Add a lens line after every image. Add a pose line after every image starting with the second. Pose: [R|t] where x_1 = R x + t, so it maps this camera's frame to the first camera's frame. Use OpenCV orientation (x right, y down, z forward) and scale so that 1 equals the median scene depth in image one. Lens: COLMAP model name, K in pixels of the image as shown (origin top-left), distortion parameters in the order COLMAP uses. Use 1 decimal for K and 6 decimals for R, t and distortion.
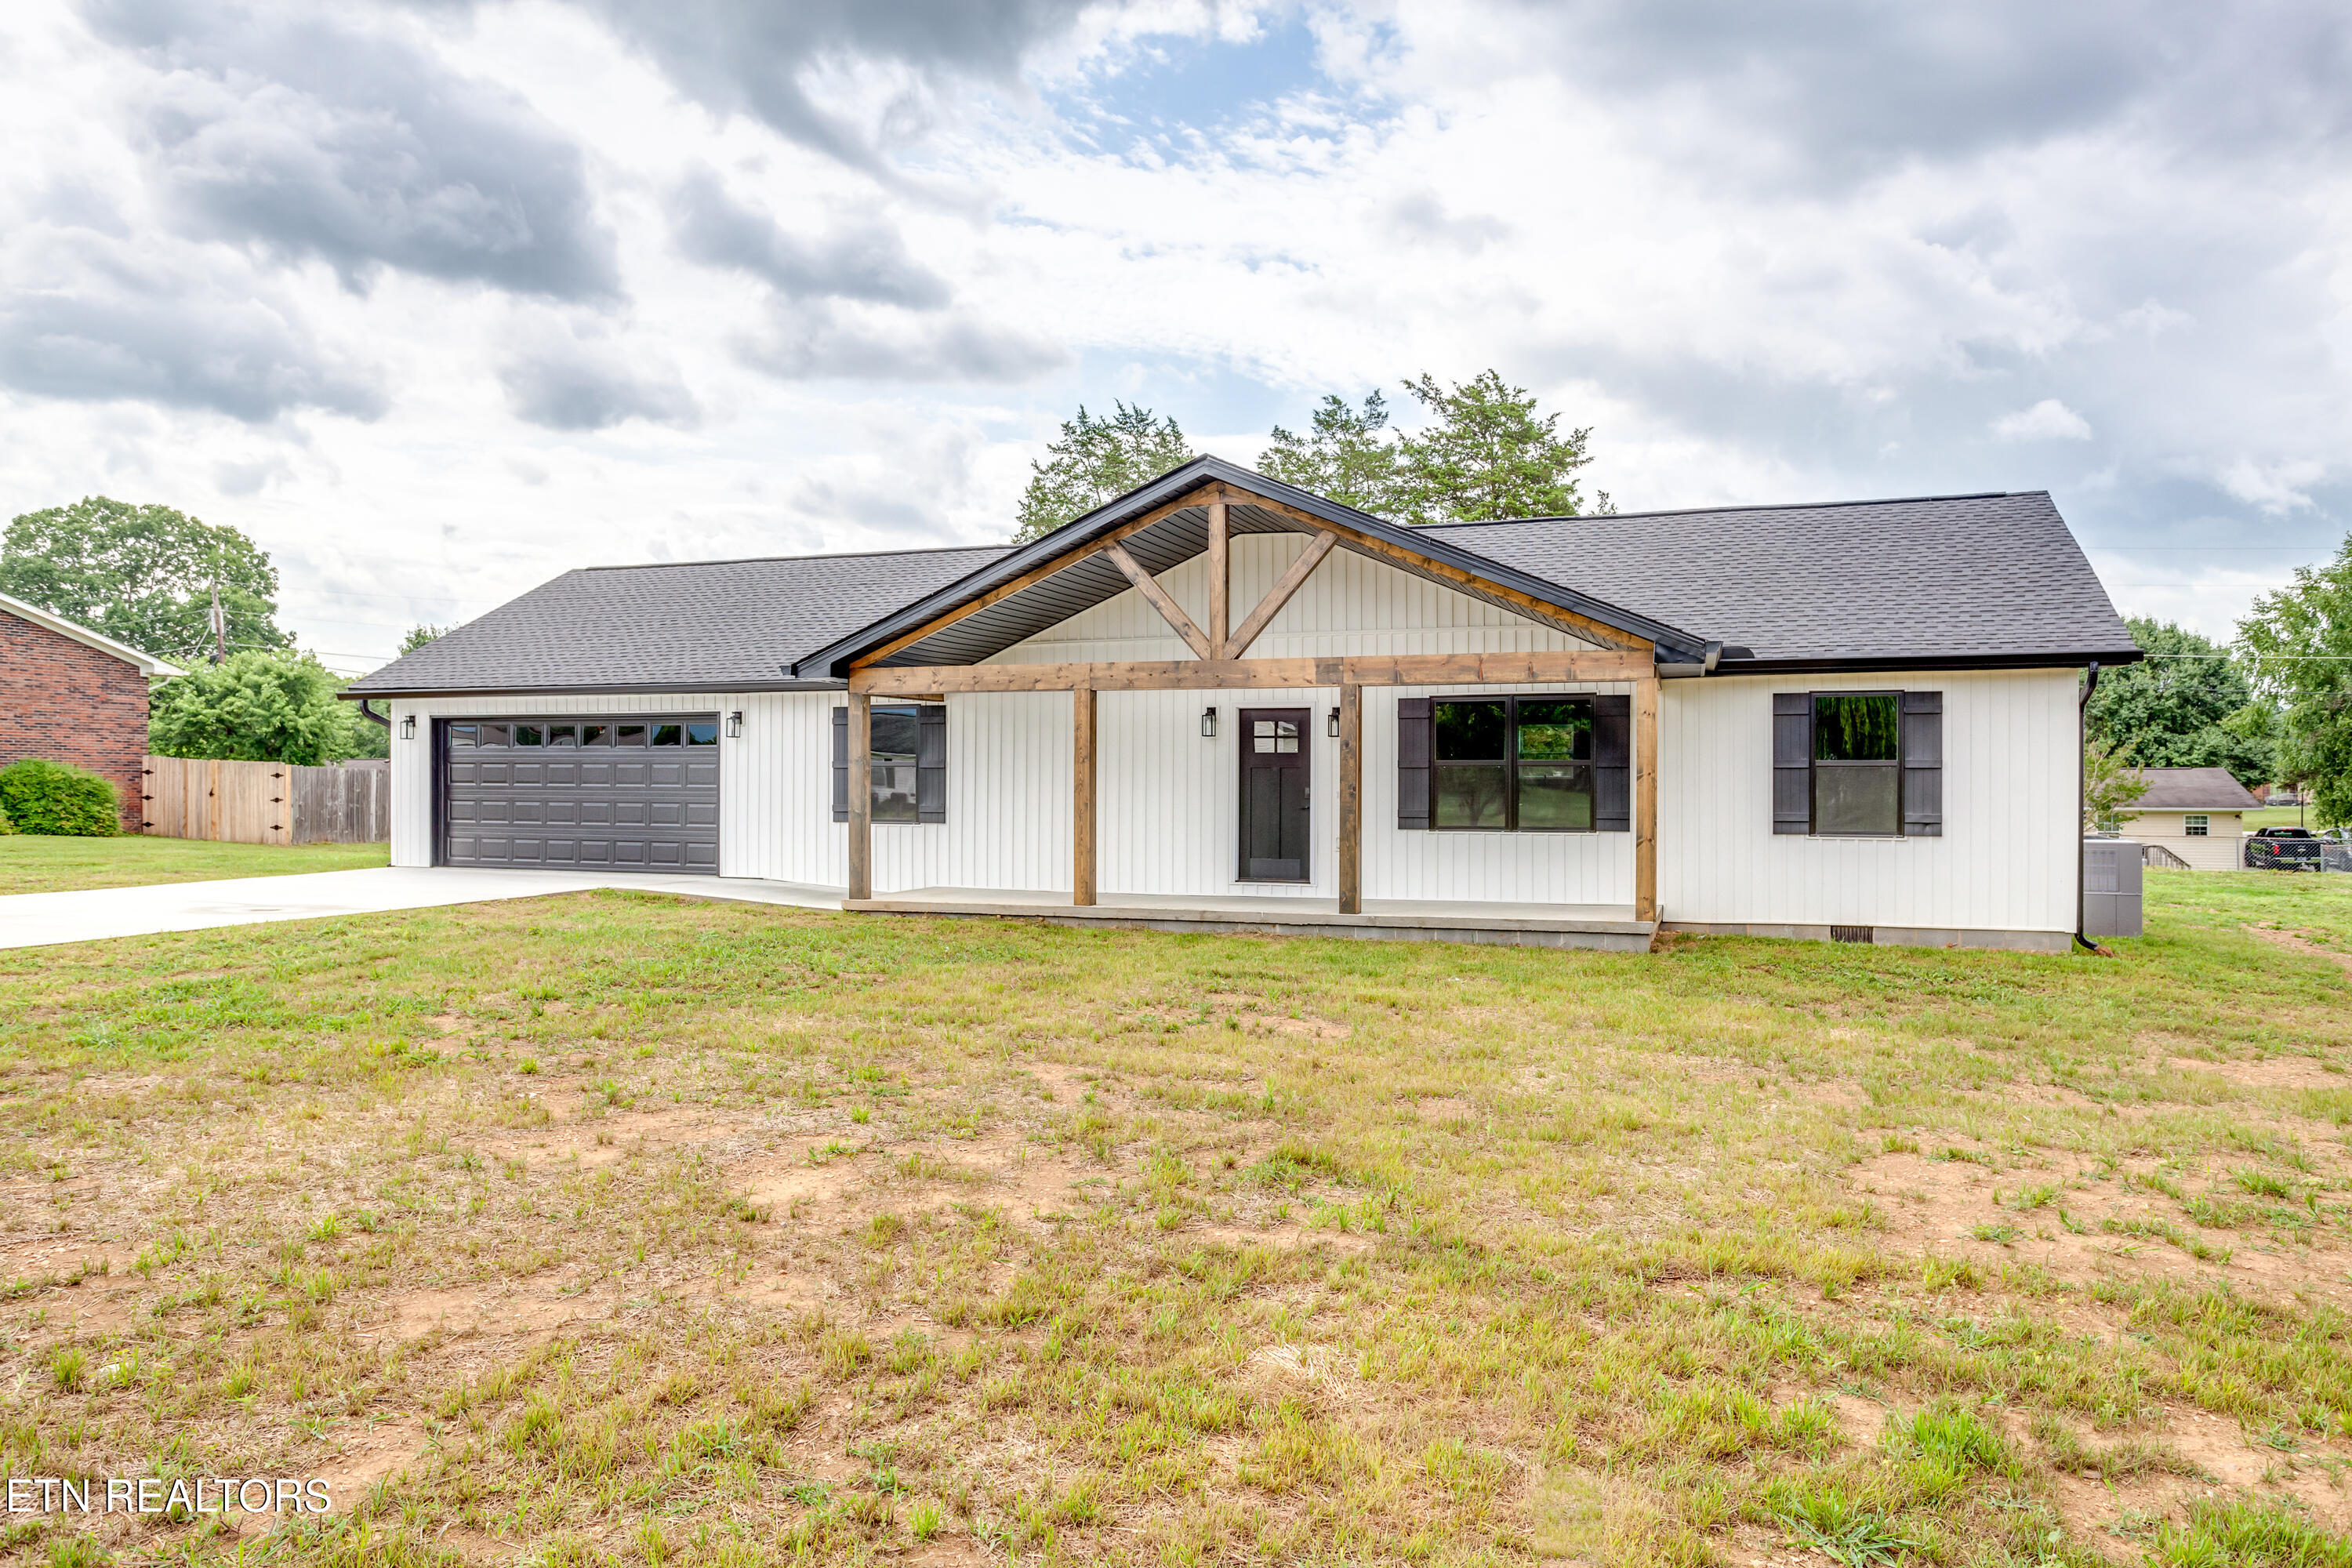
lens RADIAL K [[1616.0, 0, 1176.0], [0, 1616.0, 784.0], [0, 0, 1]] dist [-0.030735, 0.045839]
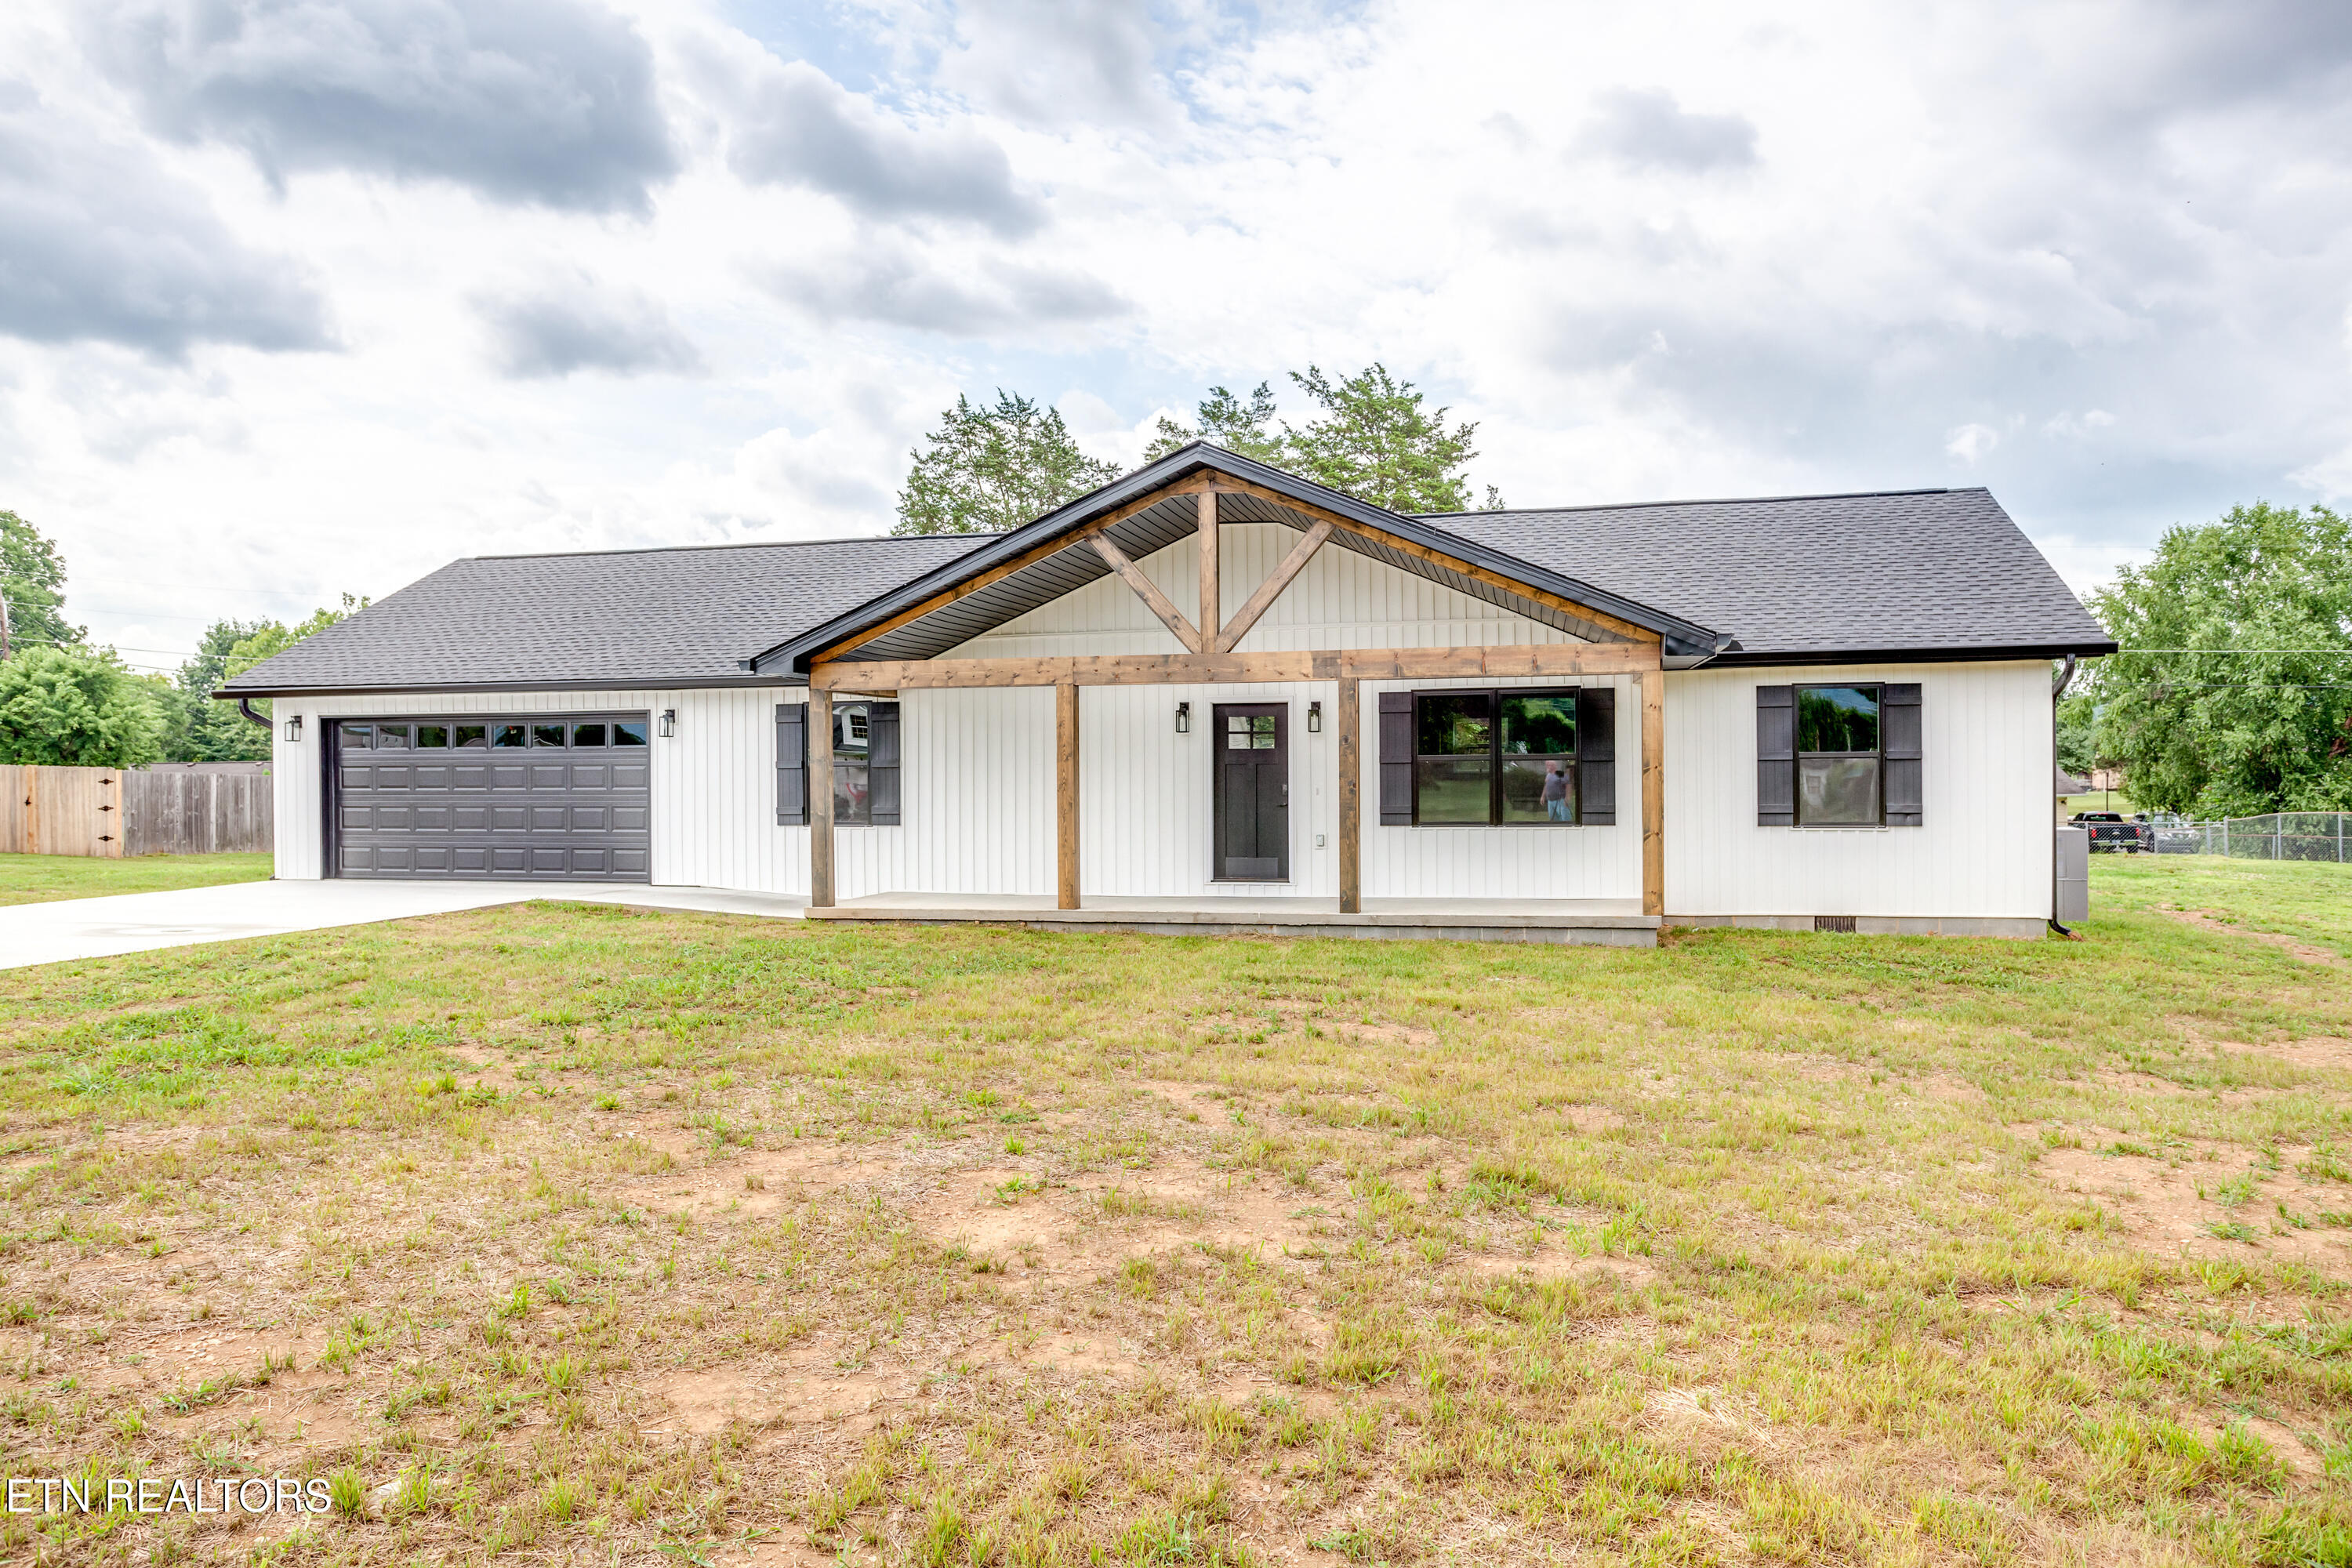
lens RADIAL K [[1625.1, 0, 1176.0], [0, 1625.1, 784.0], [0, 0, 1]] dist [-0.029486, 0.045488]
pose [[0.994534, -0.010132, 0.103923, -0.087729], [0.009850, 0.999946, 0.003227, -0.001719], [-0.103950, -0.002185, 0.994580, 0.029546]]
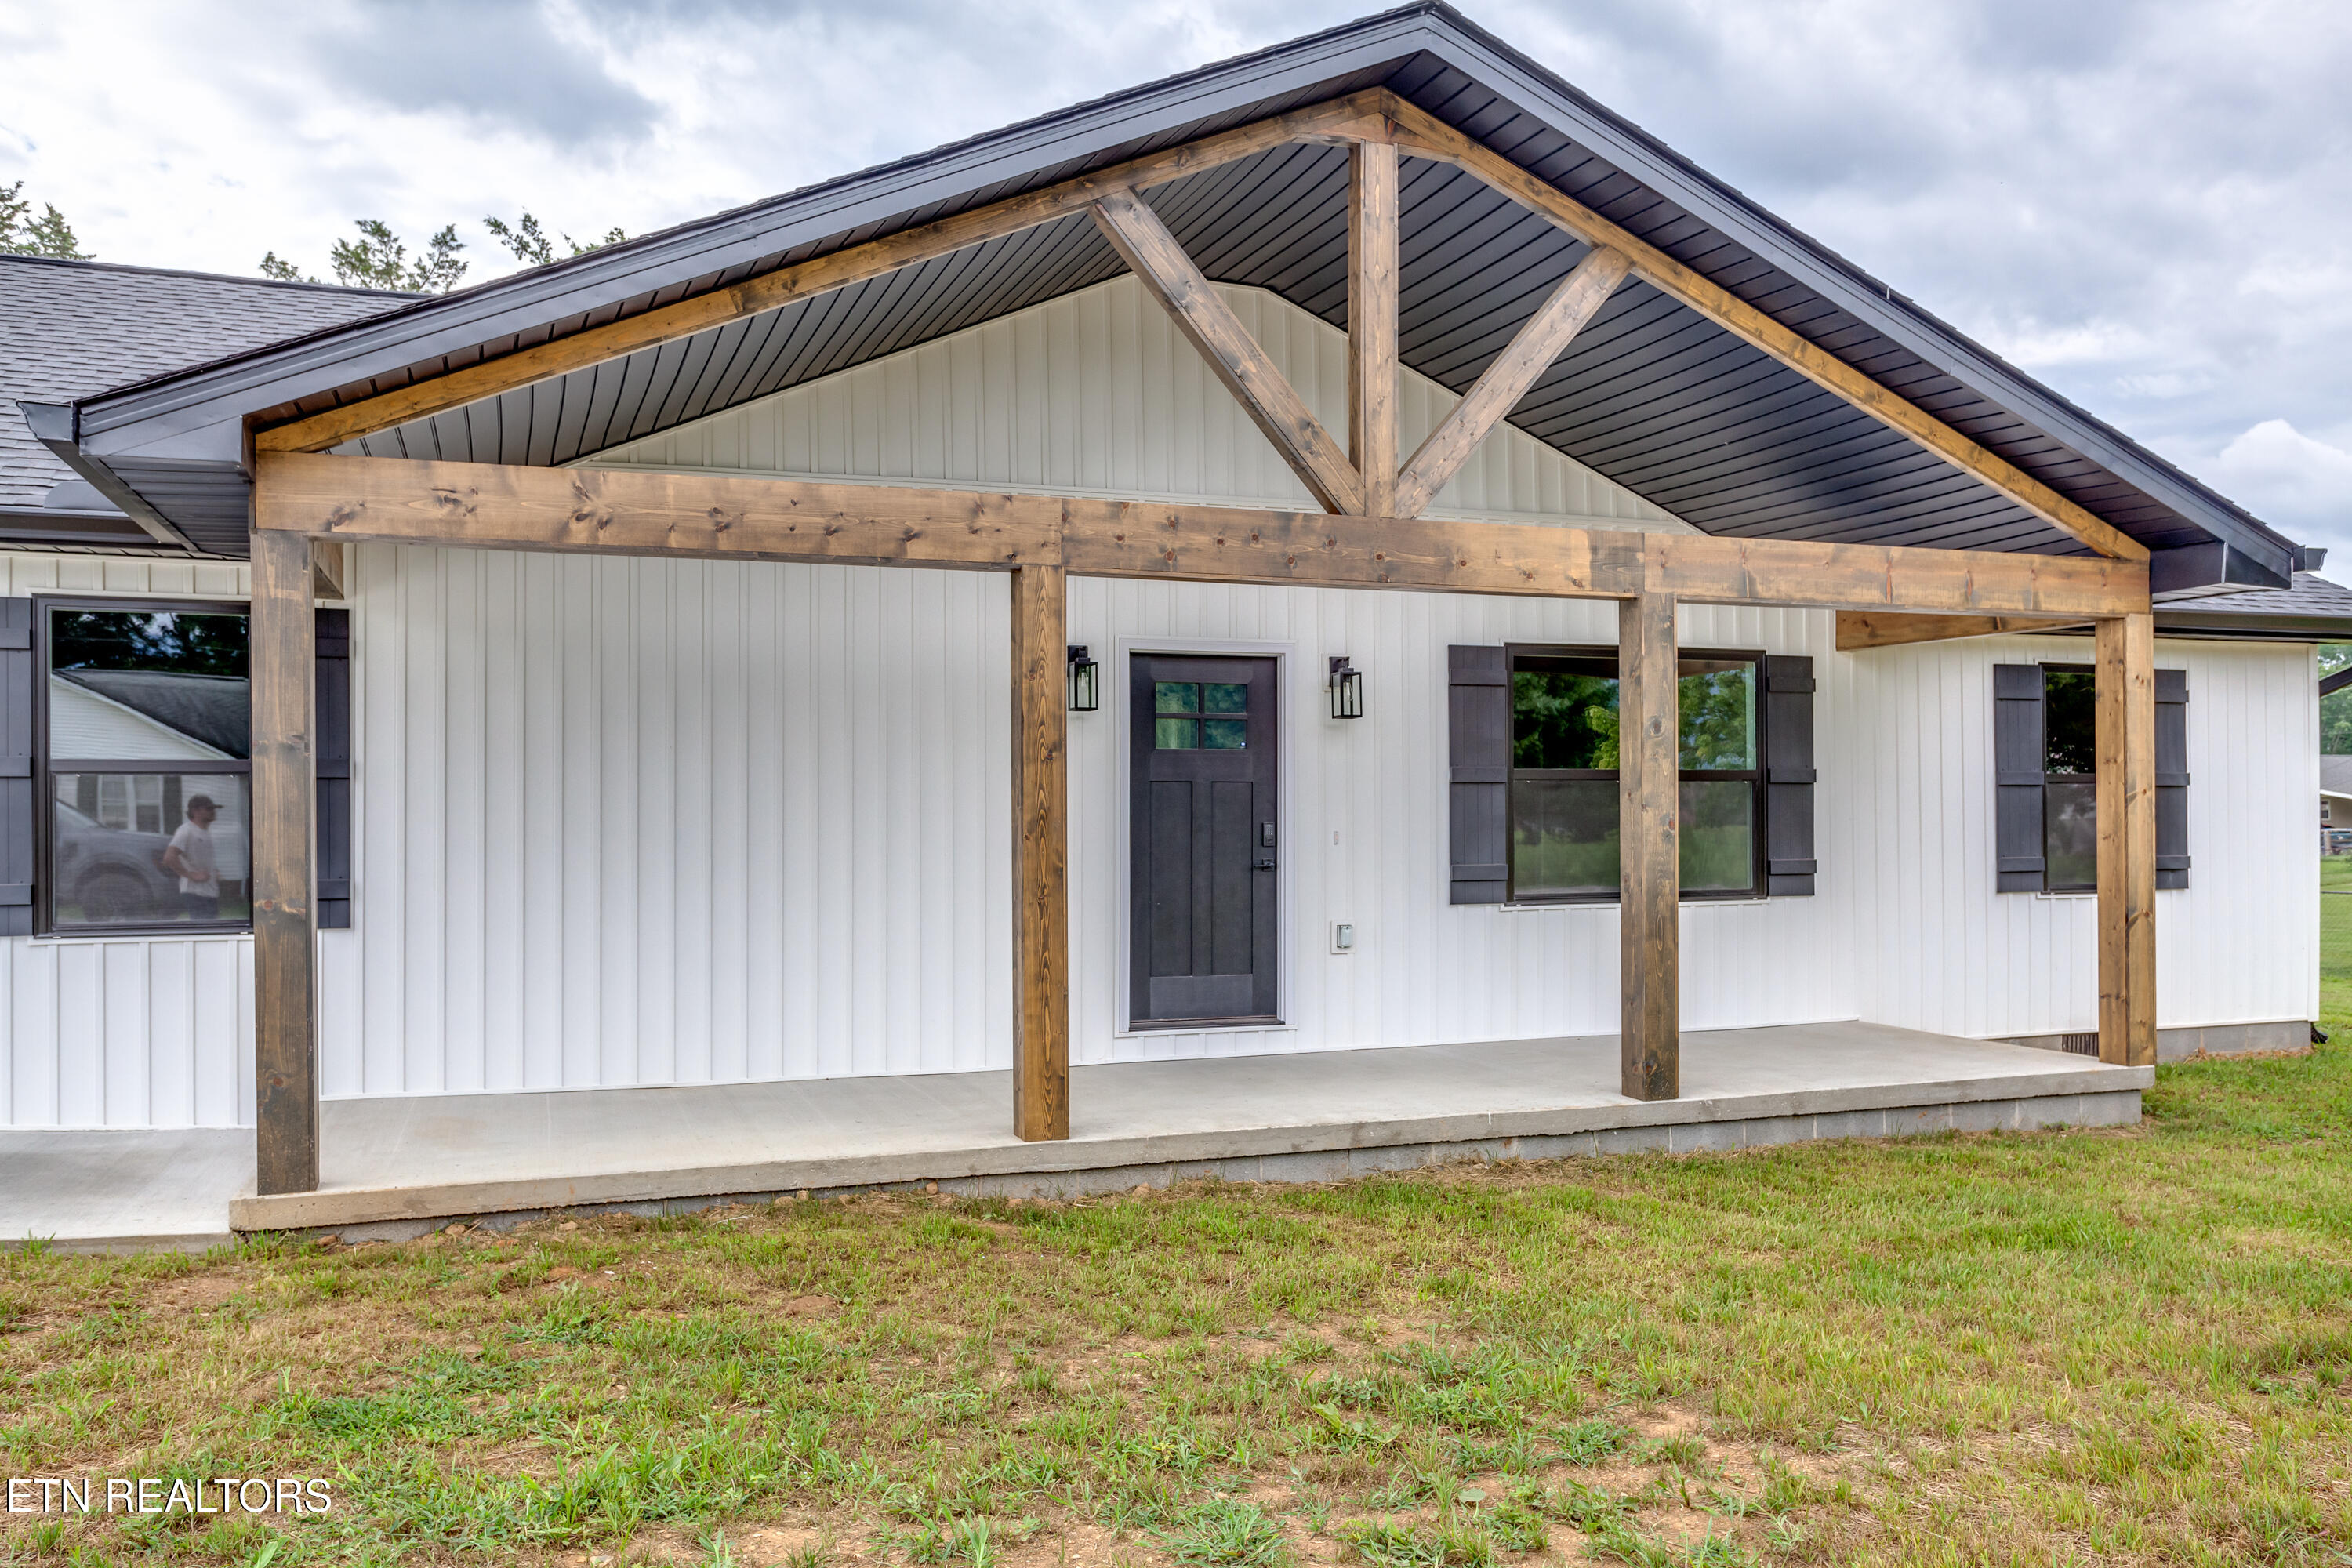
lens RADIAL K [[1794.5, 0, 1176.0], [0, 1794.5, 784.0], [0, 0, 1]] dist [0.002962, 0.002300]
pose [[0.770830, 0.006939, 0.637003, -0.283482], [0.006339, 0.999808, -0.018563, 0.000330], [-0.637009, 0.018347, 0.770638, 0.618050]]
